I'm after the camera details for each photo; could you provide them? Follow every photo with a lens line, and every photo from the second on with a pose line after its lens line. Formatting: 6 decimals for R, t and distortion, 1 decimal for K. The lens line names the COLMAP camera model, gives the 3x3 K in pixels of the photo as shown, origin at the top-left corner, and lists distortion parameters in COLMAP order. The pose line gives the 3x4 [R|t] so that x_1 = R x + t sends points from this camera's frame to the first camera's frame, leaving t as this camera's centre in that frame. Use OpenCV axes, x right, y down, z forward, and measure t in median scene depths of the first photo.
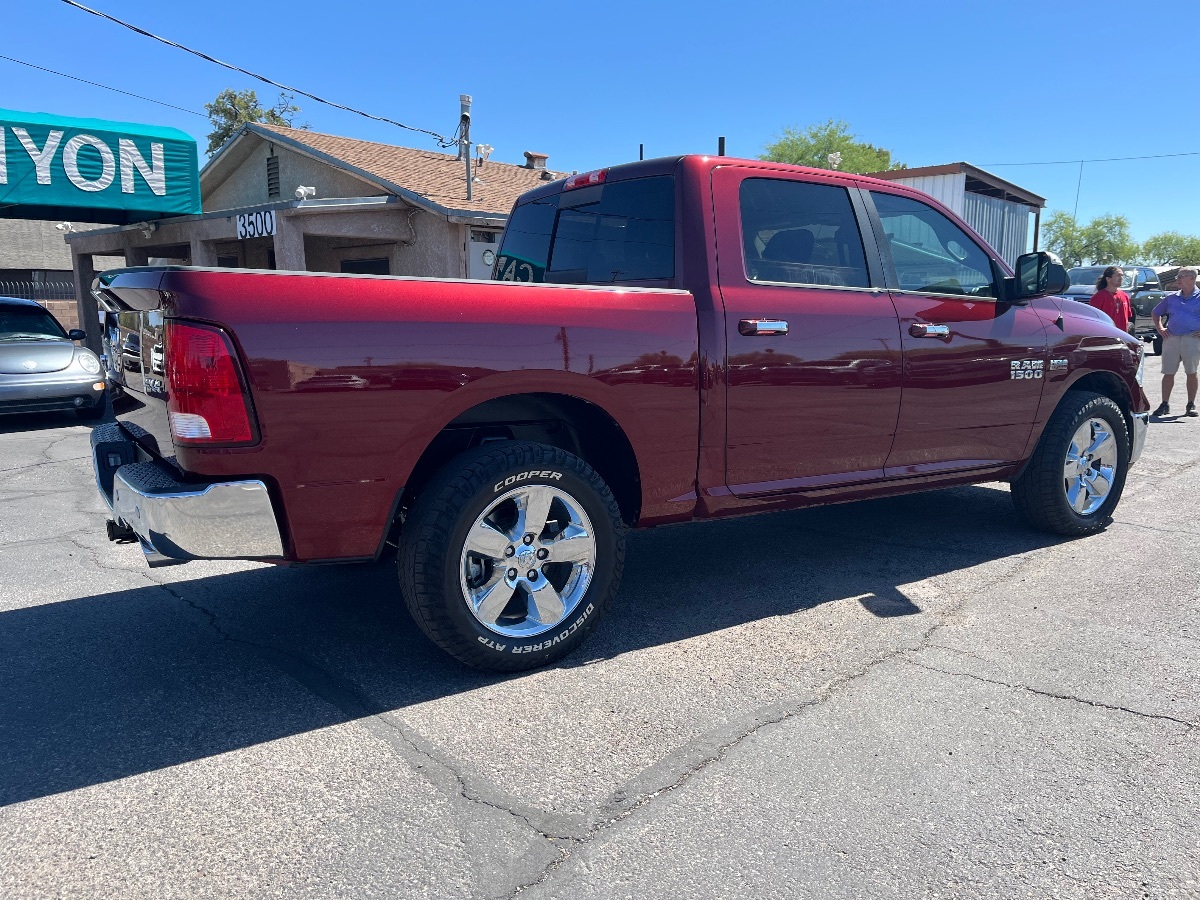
lens RADIAL K [[906.0, 0, 597.7], [0, 906.0, 452.7], [0, 0, 1]] dist [0.067710, -0.101836]
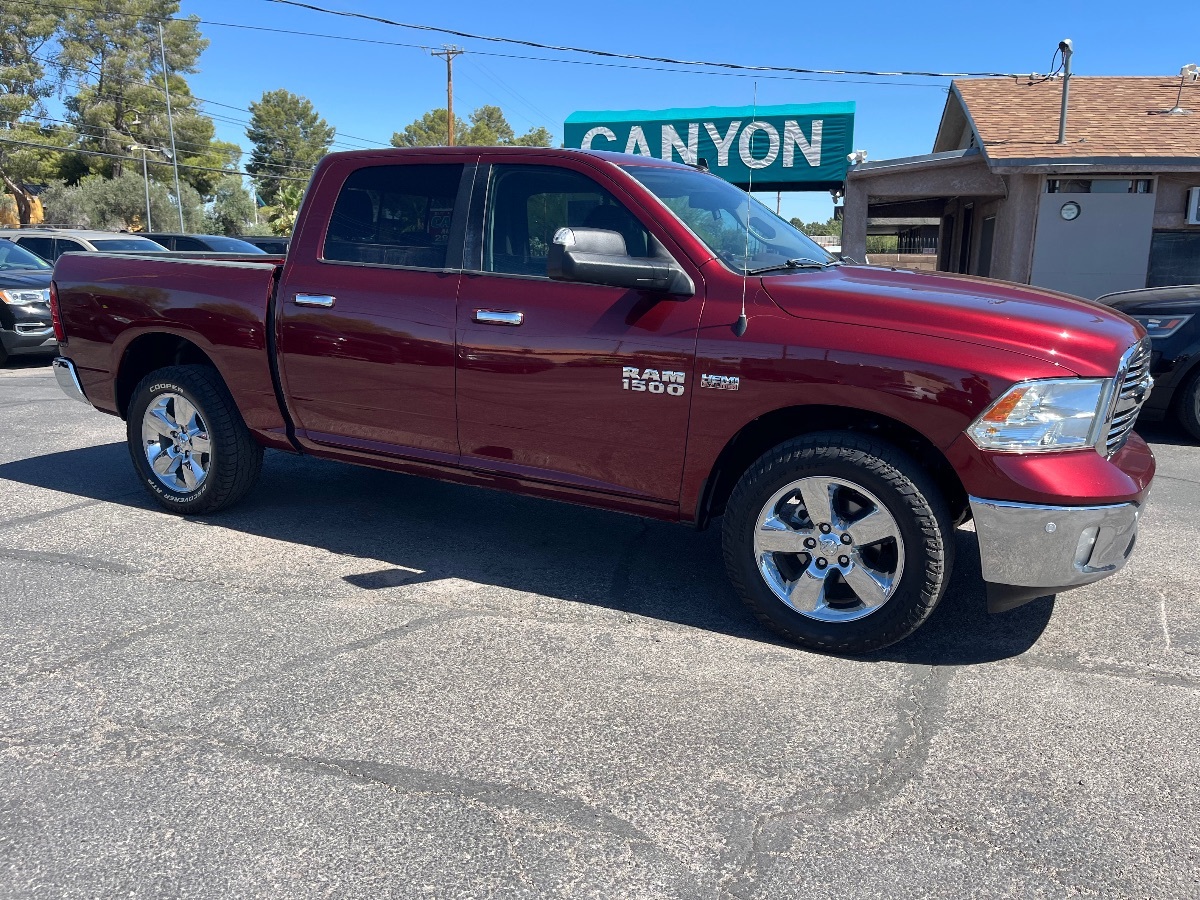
lens RADIAL K [[912.4, 0, 612.2], [0, 912.4, 452.7], [0, 0, 1]] dist [0.037526, -0.058066]
pose [[0.484004, 0.195028, -0.853056, 0.482390], [-0.151691, 0.978788, 0.137707, -0.056981], [0.861818, 0.062751, 0.503321, 0.256778]]
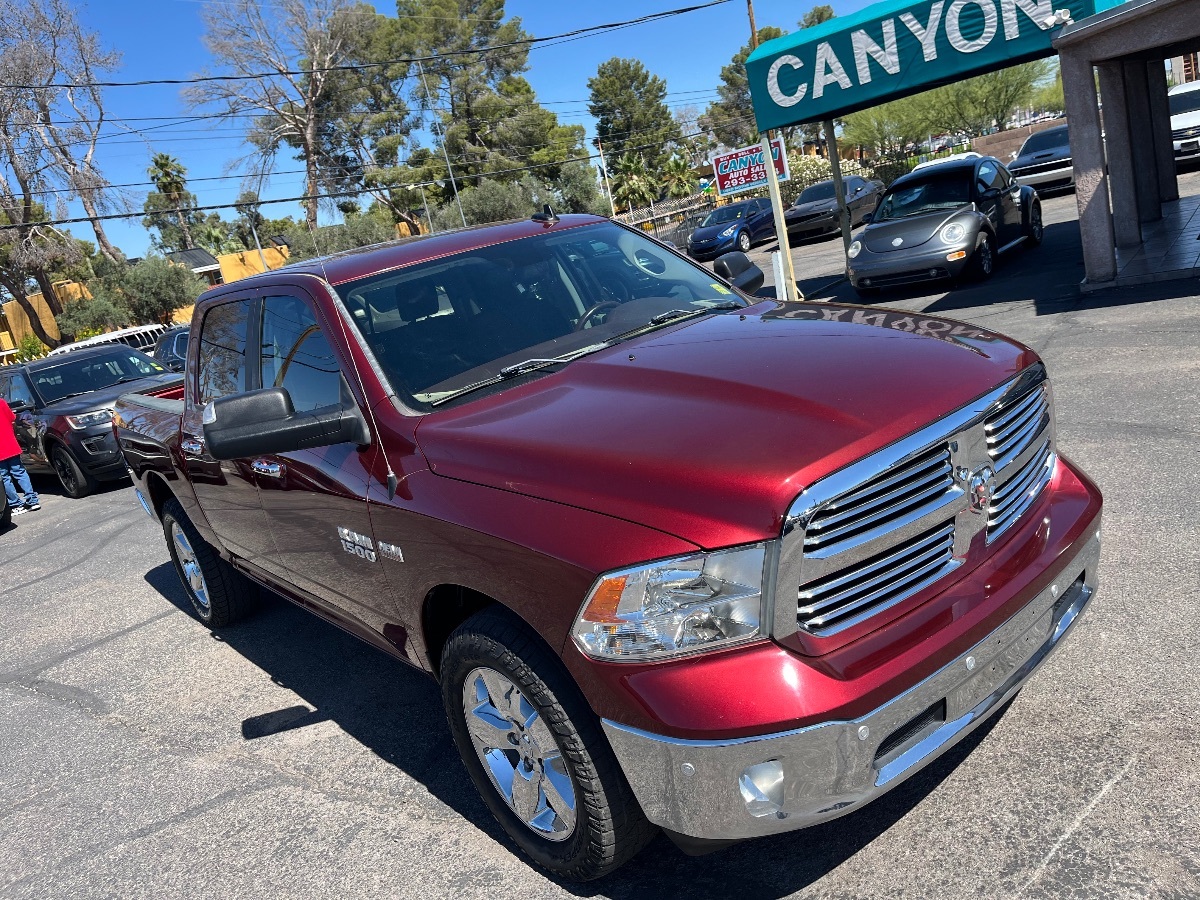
lens RADIAL K [[906.0, 0, 608.8], [0, 906.0, 453.3], [0, 0, 1]] dist [0.067710, -0.101836]
pose [[0.117693, 0.228034, -0.966514, 0.483439], [0.066959, 0.969241, 0.236831, -0.129602], [0.990790, -0.092590, 0.098804, 0.486657]]
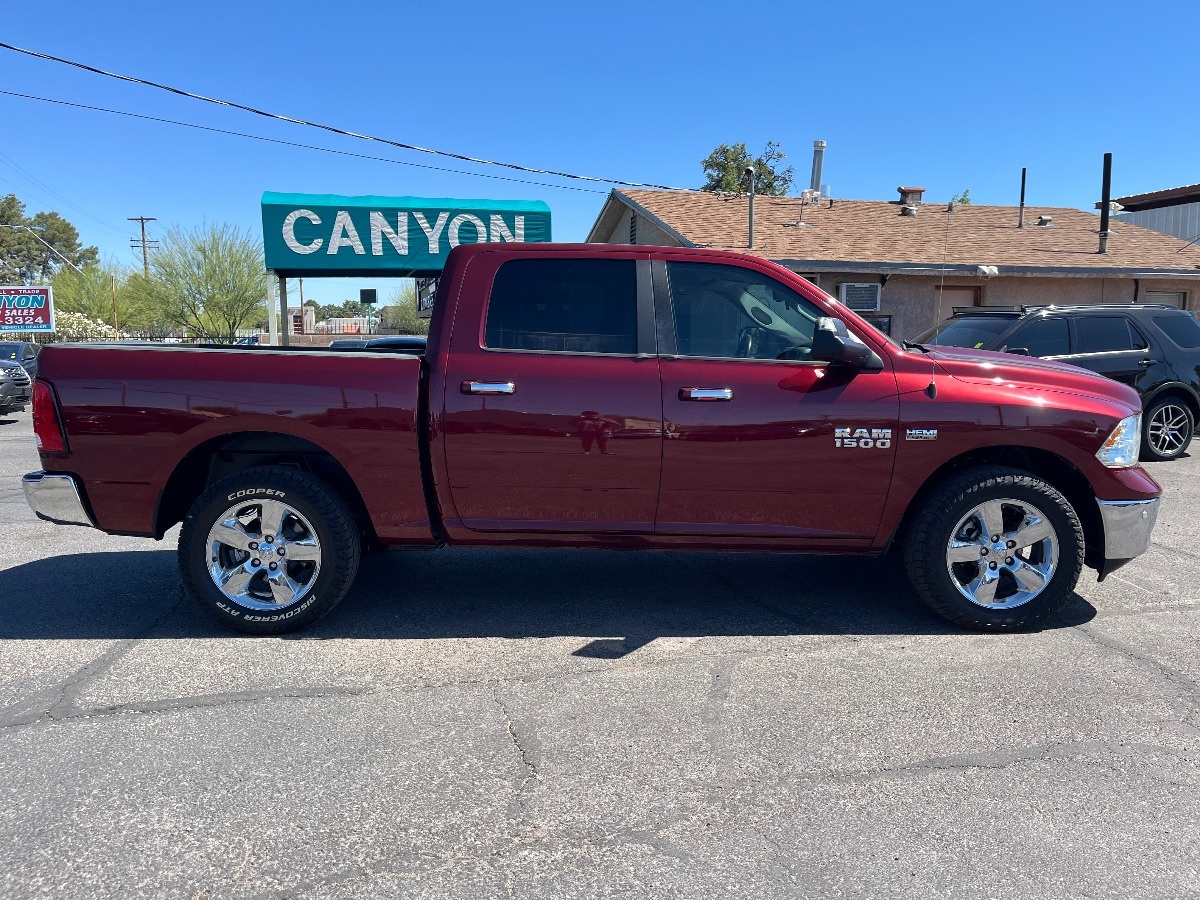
lens RADIAL K [[912.4, 0, 612.5], [0, 912.4, 452.0], [0, 0, 1]] dist [0.037526, -0.058066]
pose [[0.849562, 0.068659, -0.523001, 0.322279], [-0.086108, 0.996244, -0.009089, -0.019833], [0.520413, 0.052757, 0.852283, 0.028186]]
